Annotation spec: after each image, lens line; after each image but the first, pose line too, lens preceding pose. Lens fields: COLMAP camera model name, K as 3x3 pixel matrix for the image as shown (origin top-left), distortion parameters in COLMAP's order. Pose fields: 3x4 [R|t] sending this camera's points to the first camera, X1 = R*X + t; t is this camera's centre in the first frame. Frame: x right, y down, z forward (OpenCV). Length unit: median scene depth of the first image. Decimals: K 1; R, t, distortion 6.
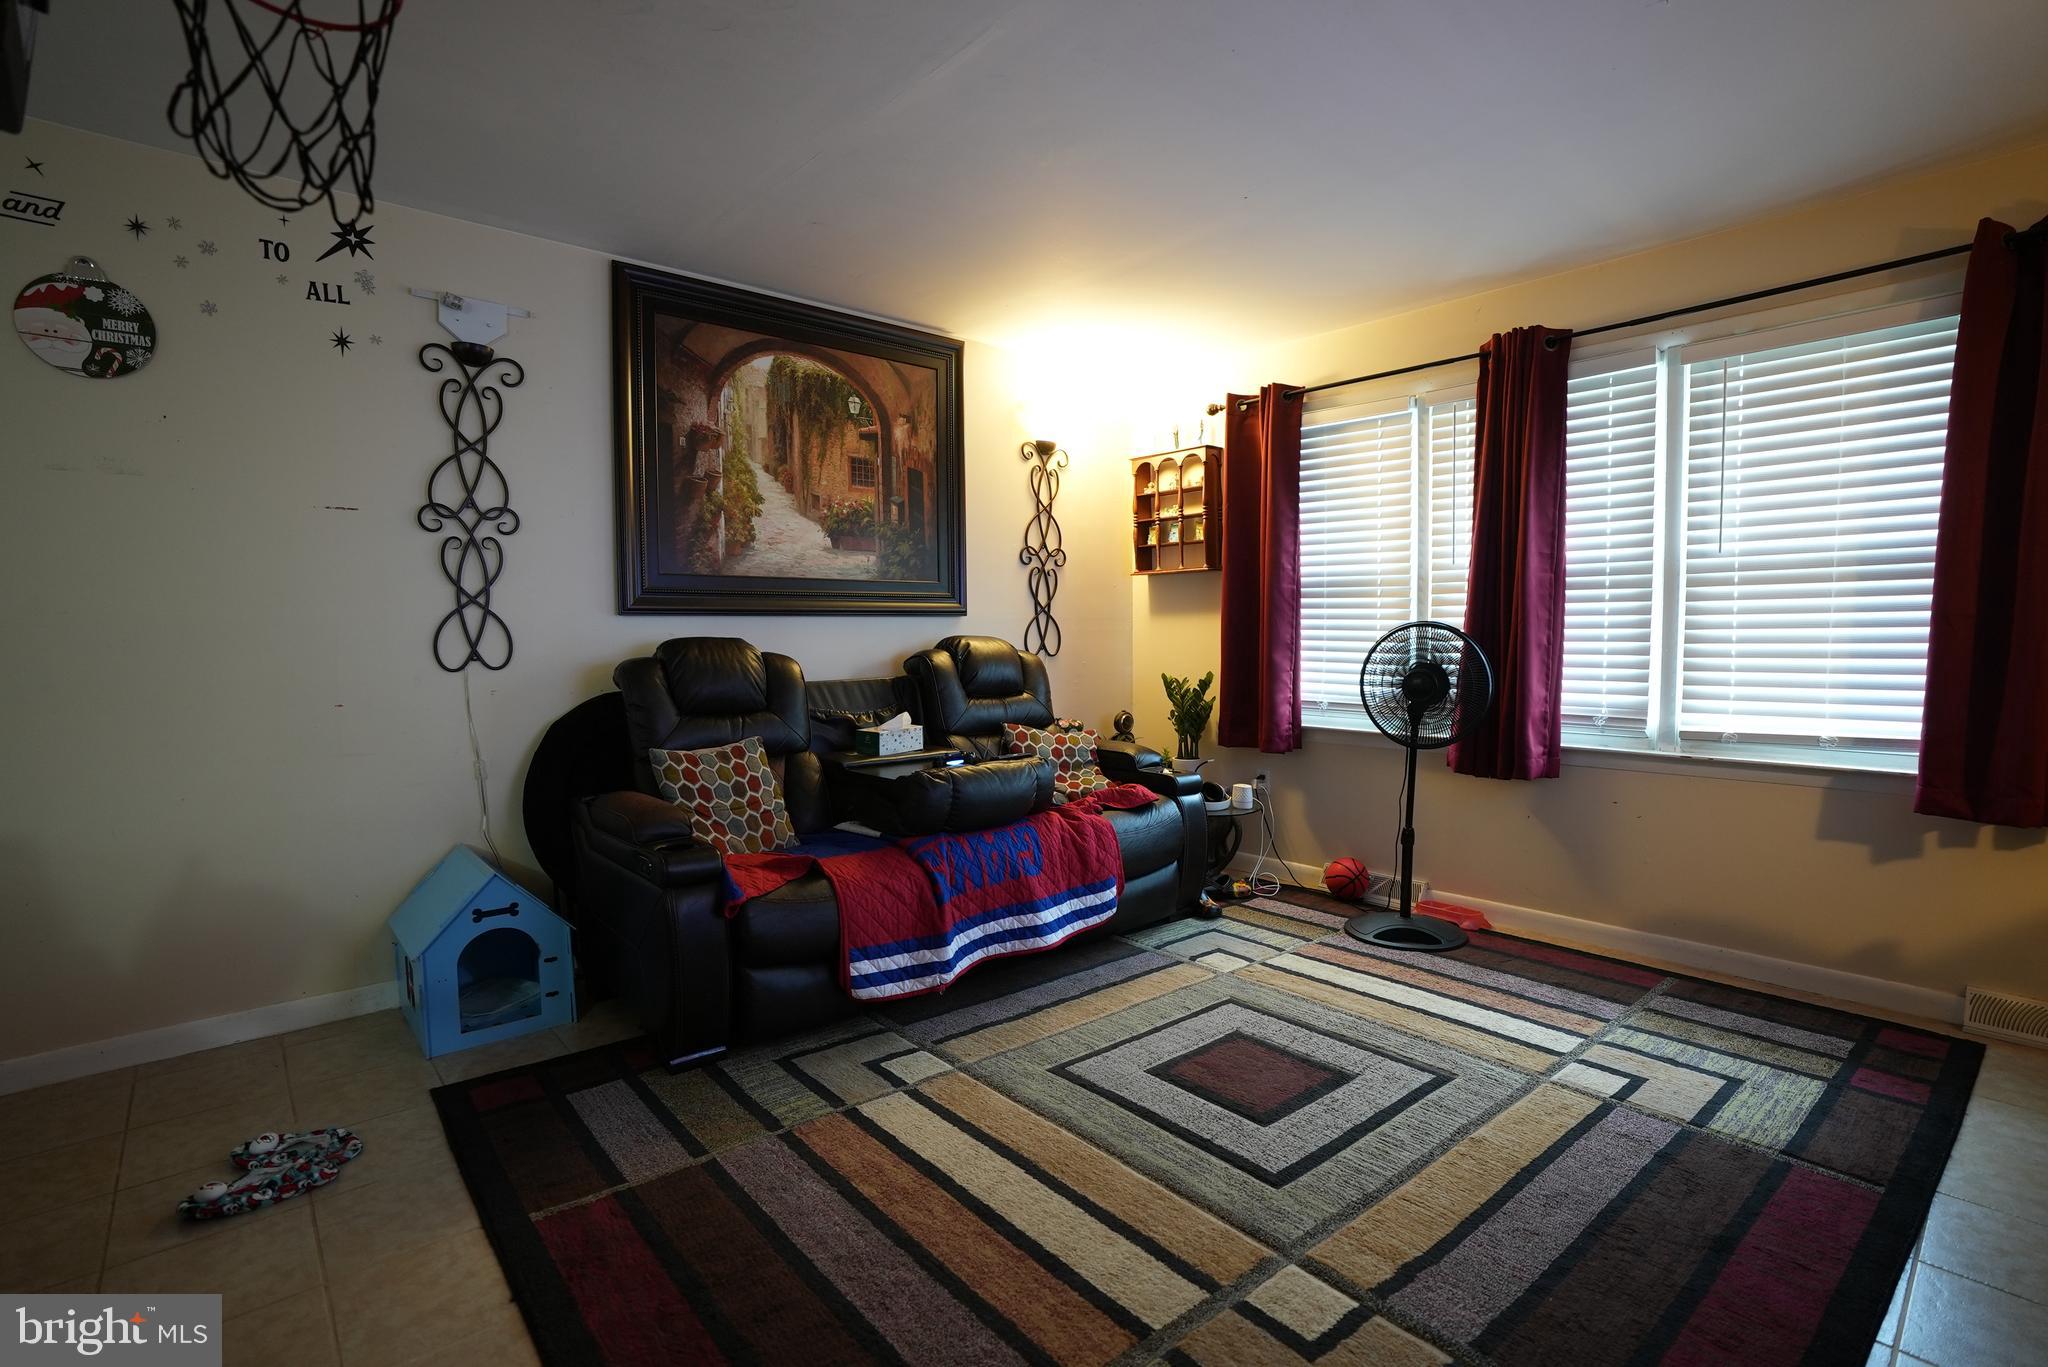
lens RADIAL K [[951.6, 0, 1011.6], [0, 951.6, 685.5], [0, 0, 1]] dist [-0.076144, 0.030742]
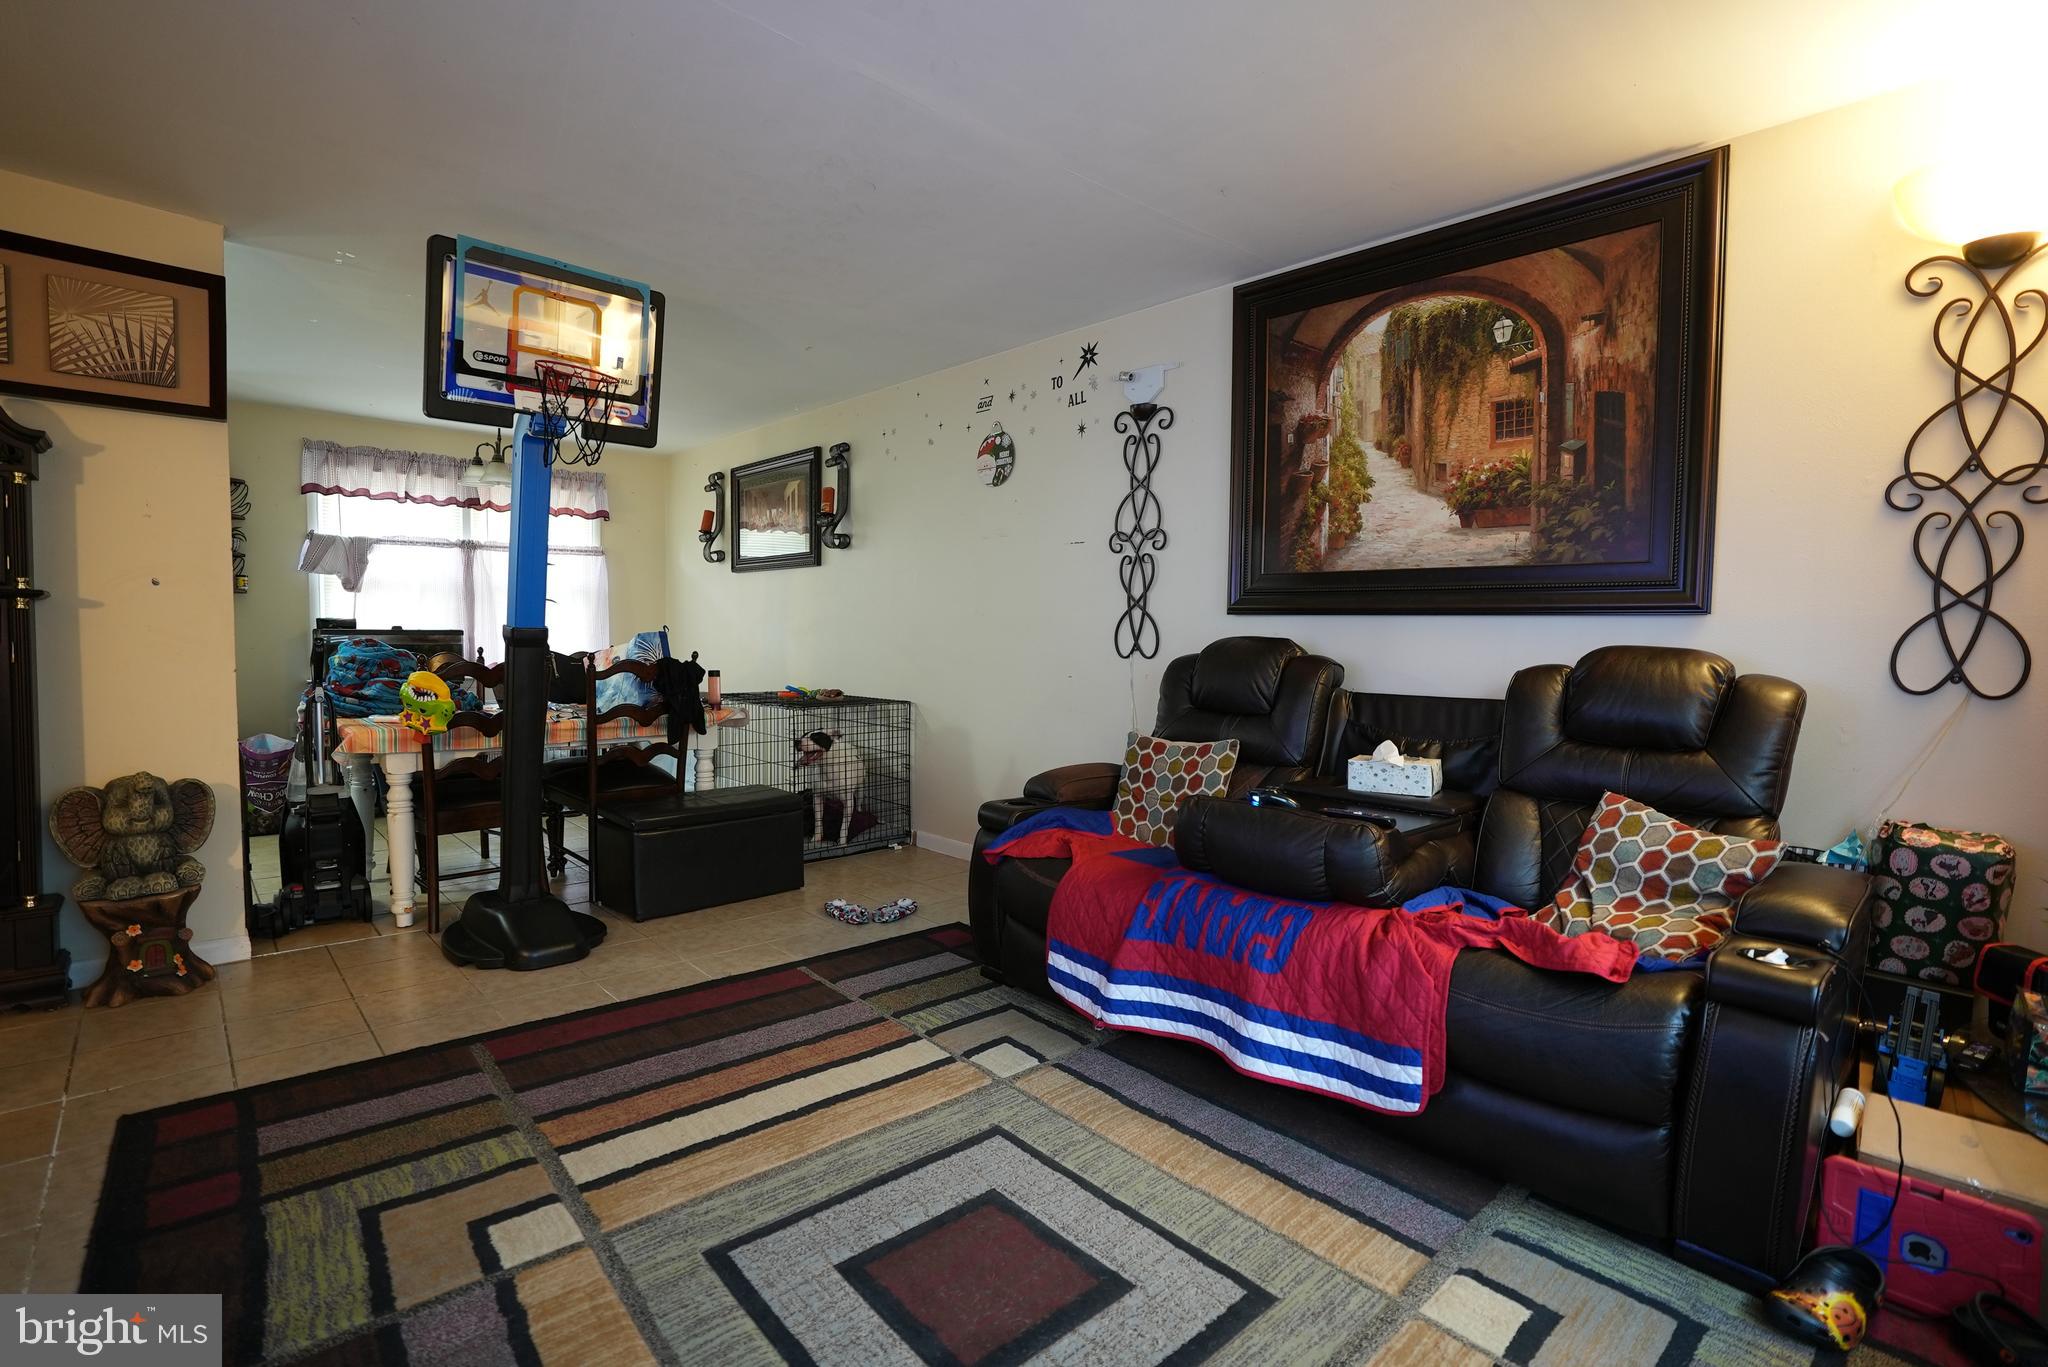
lens RADIAL K [[951.6, 0, 1011.6], [0, 951.6, 685.5], [0, 0, 1]] dist [-0.076144, 0.030742]
pose [[0.032576, 0.064085, -0.997413, 0.726322], [-0.072056, 0.995496, 0.061609, -0.046689], [0.996868, 0.069862, 0.037047, 0.778531]]
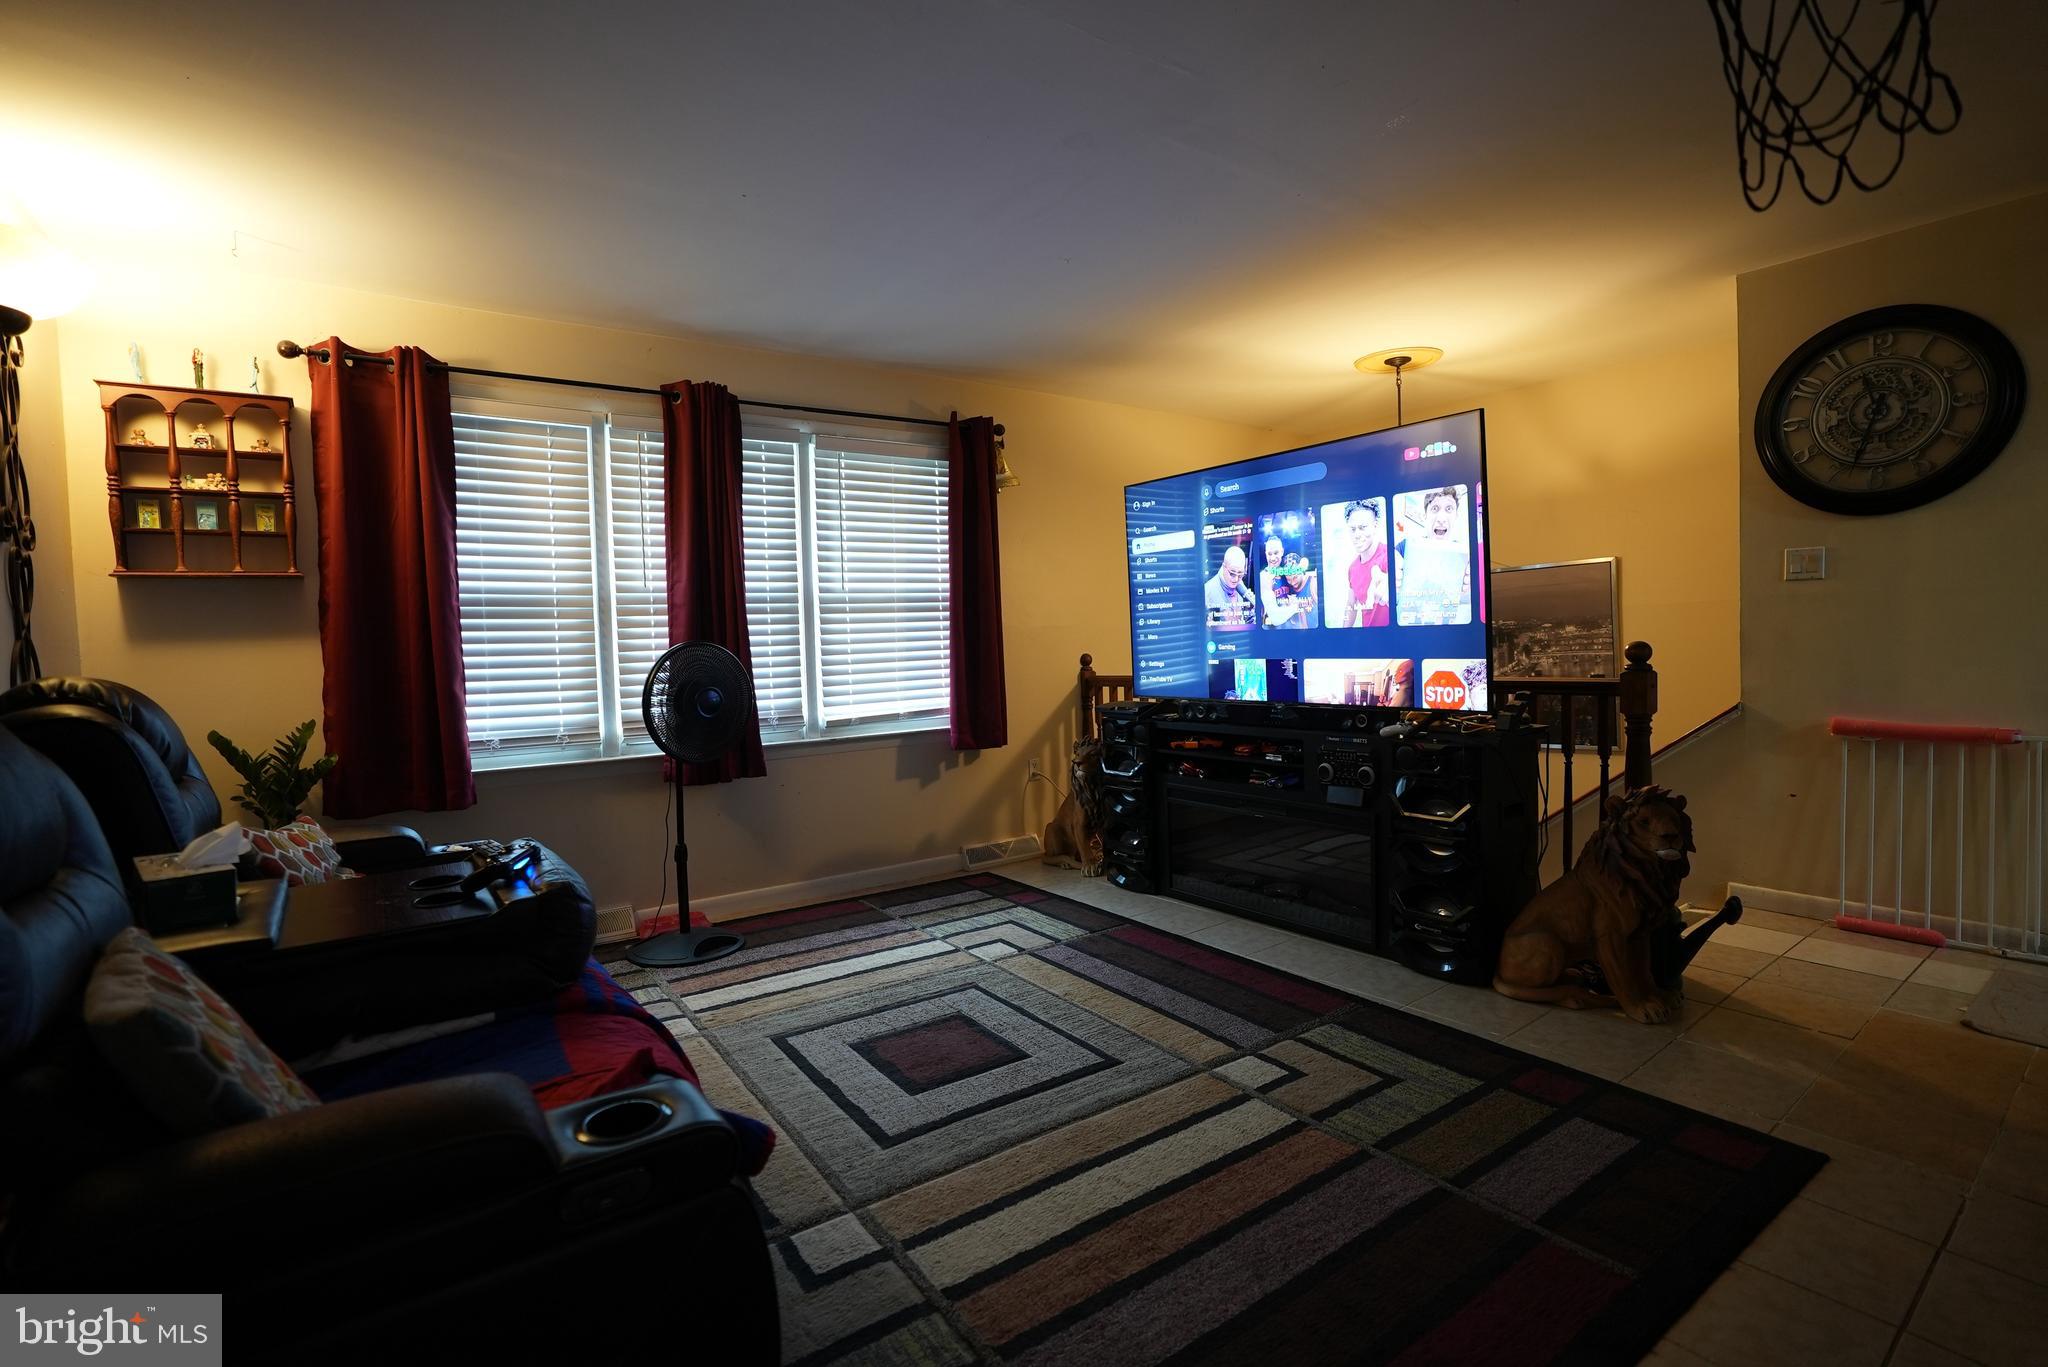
lens RADIAL K [[952.2, 0, 1007.8], [0, 952.2, 678.0], [0, 0, 1]] dist [-0.077059, 0.031525]
pose [[0.085368, -0.035464, 0.995718, -0.648006], [0.088219, 0.995710, 0.027900, -0.028935], [-0.992436, 0.085459, 0.088130, 0.634905]]
